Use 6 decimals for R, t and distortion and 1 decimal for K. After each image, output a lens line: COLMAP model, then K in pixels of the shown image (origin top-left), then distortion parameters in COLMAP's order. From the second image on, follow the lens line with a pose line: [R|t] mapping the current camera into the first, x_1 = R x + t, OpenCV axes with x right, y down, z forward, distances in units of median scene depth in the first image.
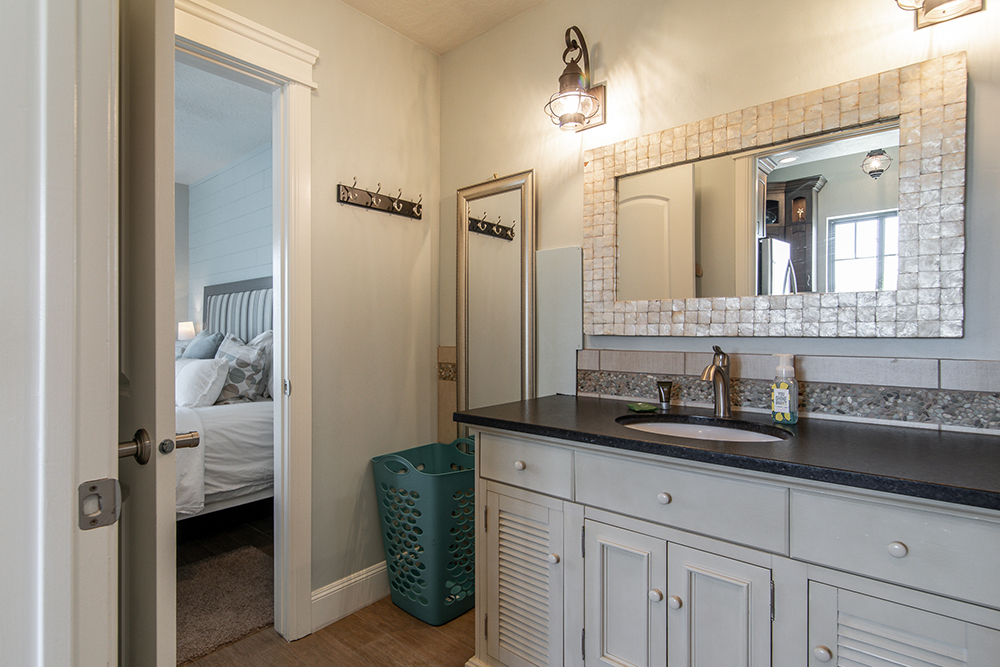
lens RADIAL K [[493.5, 0, 500.0], [0, 493.5, 333.5], [0, 0, 1]] dist [-0.002579, -0.000357]
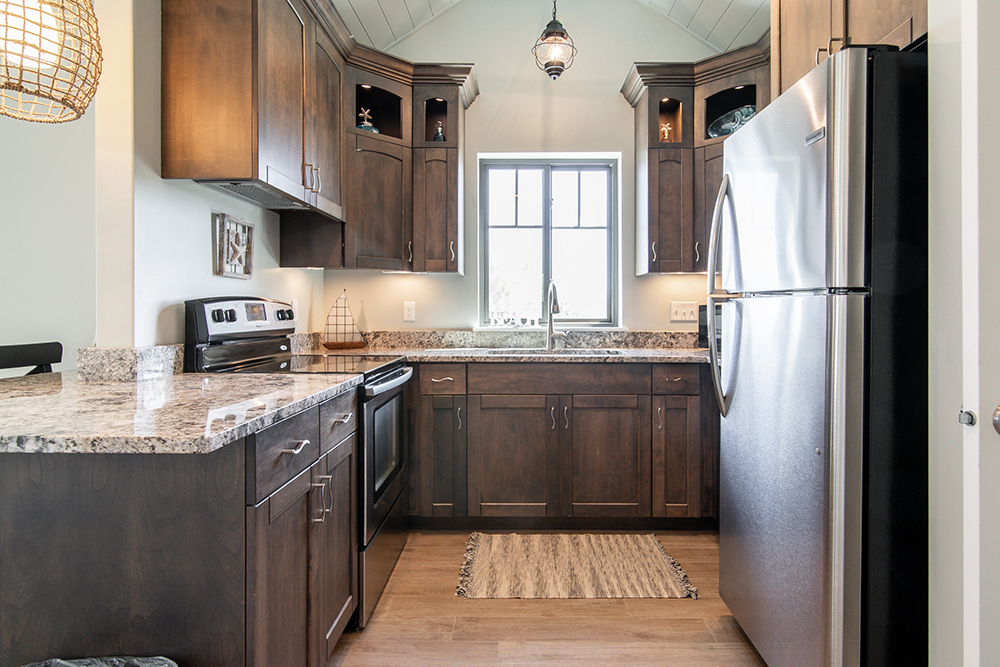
lens RADIAL K [[493.5, 0, 500.0], [0, 493.5, 333.5], [0, 0, 1]] dist [-0.002579, -0.000357]
pose [[0.788826, -0.007545, 0.614570, 0.323851], [-0.002353, 0.999880, 0.015297, -0.026485], [-0.614612, -0.013513, 0.788714, 0.522829]]
